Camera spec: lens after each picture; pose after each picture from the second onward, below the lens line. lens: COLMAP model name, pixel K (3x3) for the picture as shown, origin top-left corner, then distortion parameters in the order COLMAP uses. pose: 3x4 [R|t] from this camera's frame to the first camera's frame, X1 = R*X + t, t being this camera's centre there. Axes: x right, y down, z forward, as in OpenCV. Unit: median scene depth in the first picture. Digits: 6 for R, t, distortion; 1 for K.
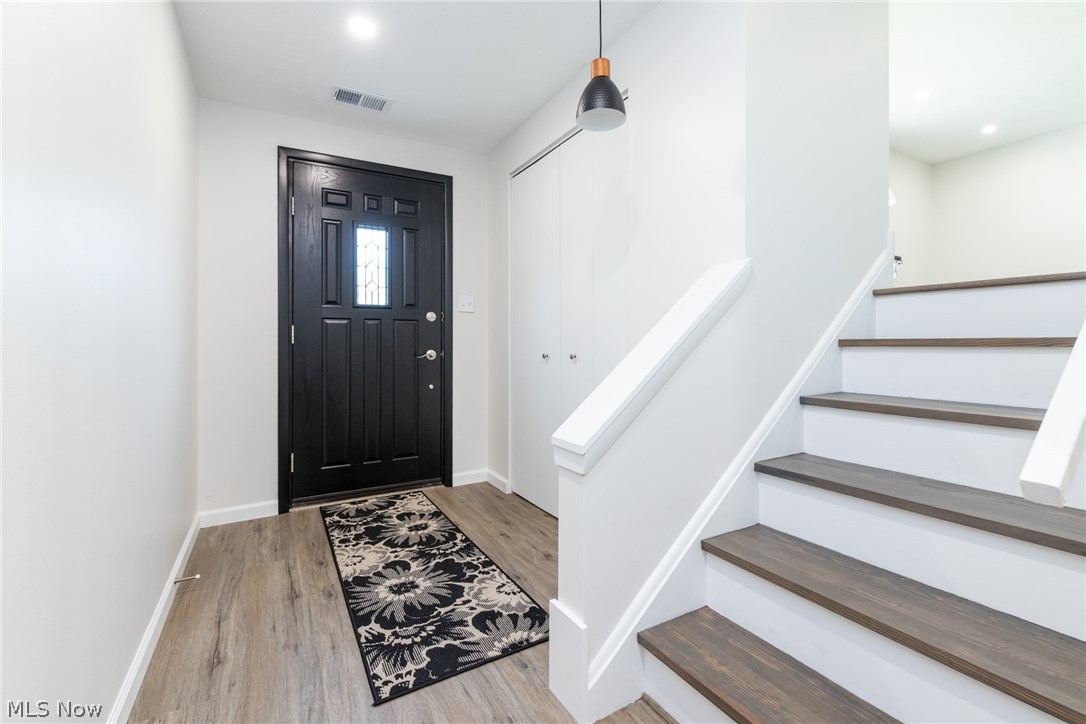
lens RADIAL K [[487.0, 0, 535.4], [0, 487.0, 340.4], [0, 0, 1]] dist [0.013226, -0.000224]
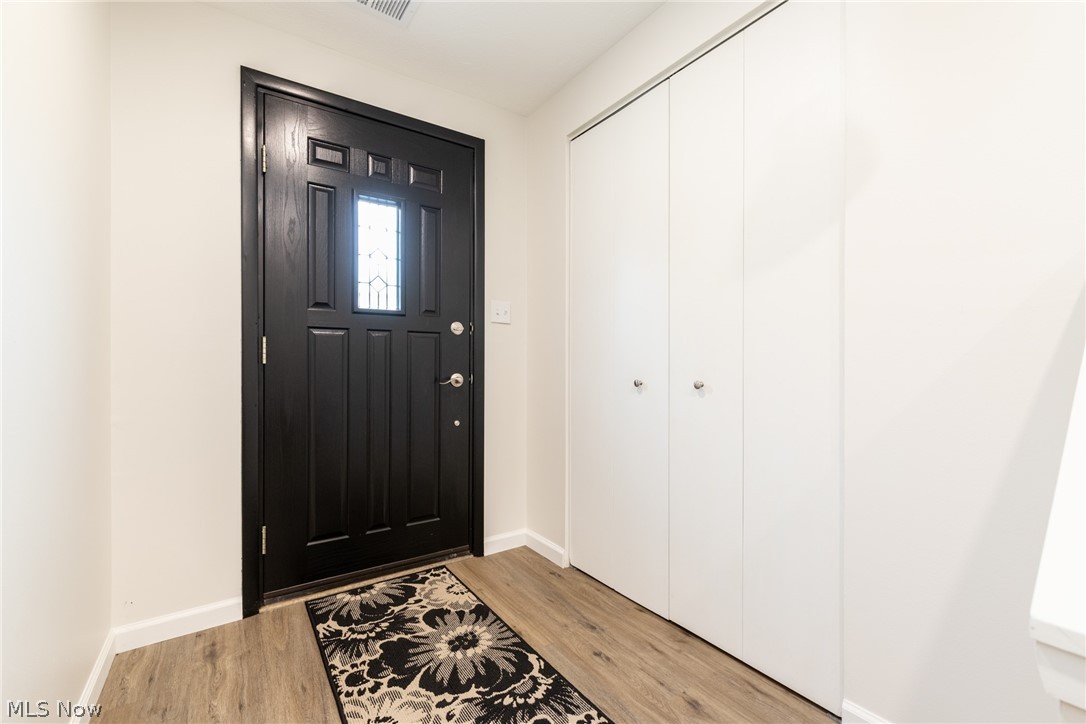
lens RADIAL K [[472.3, 0, 535.2], [0, 472.3, 368.0], [0, 0, 1]] dist [0.002771, 0.000381]
pose [[0.996606, 0.005415, 0.082147, -0.174613], [-0.006605, 0.999877, 0.014227, 0.000600], [-0.082060, -0.014721, 0.996519, 0.315076]]
